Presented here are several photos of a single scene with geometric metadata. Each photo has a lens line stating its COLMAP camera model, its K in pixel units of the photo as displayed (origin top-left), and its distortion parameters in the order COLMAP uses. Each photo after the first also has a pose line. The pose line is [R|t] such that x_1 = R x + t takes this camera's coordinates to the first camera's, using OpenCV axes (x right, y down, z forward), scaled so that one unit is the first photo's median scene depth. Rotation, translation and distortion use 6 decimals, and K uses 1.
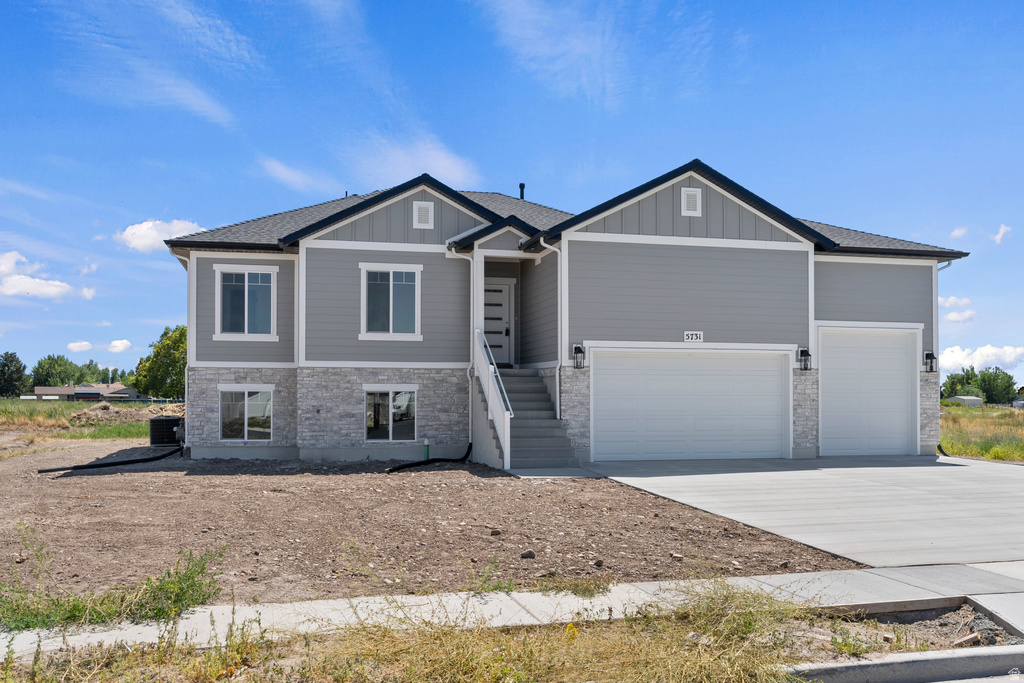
lens RADIAL K [[865.8, 0, 512.0], [0, 865.8, 341.5], [0, 0, 1]] dist [-0.003262, -0.000416]
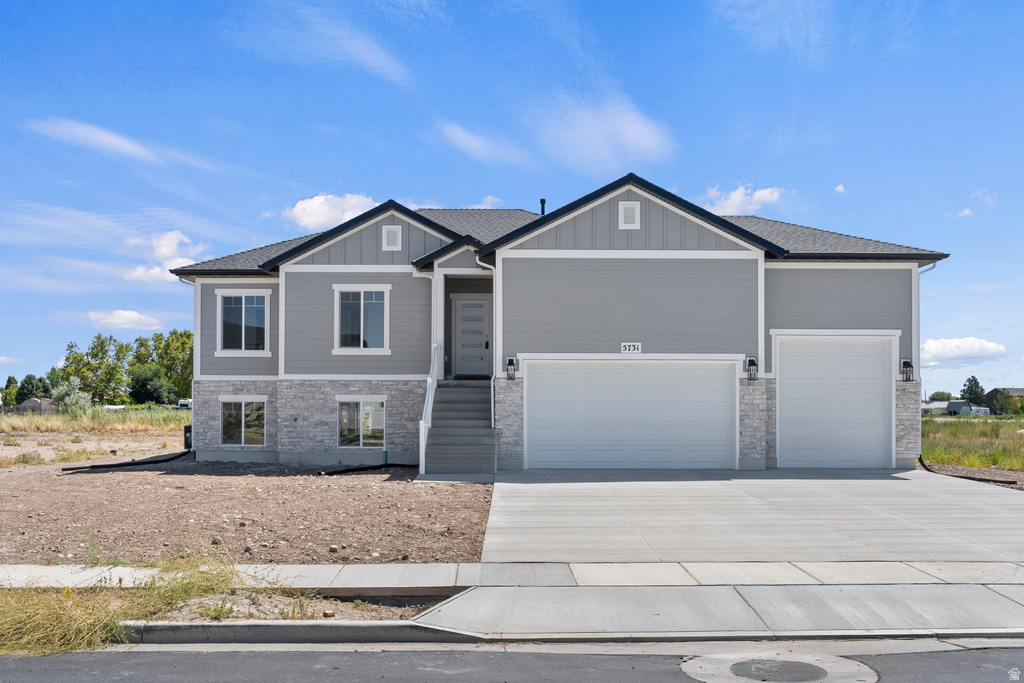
lens RADIAL K [[865.8, 0, 512.0], [0, 865.8, 341.5], [0, 0, 1]] dist [-0.003262, -0.000416]
pose [[0.976568, -0.015059, -0.214681, 0.279109], [0.012993, 0.999855, -0.011034, -0.003393], [0.214816, 0.007986, 0.976622, -0.020651]]
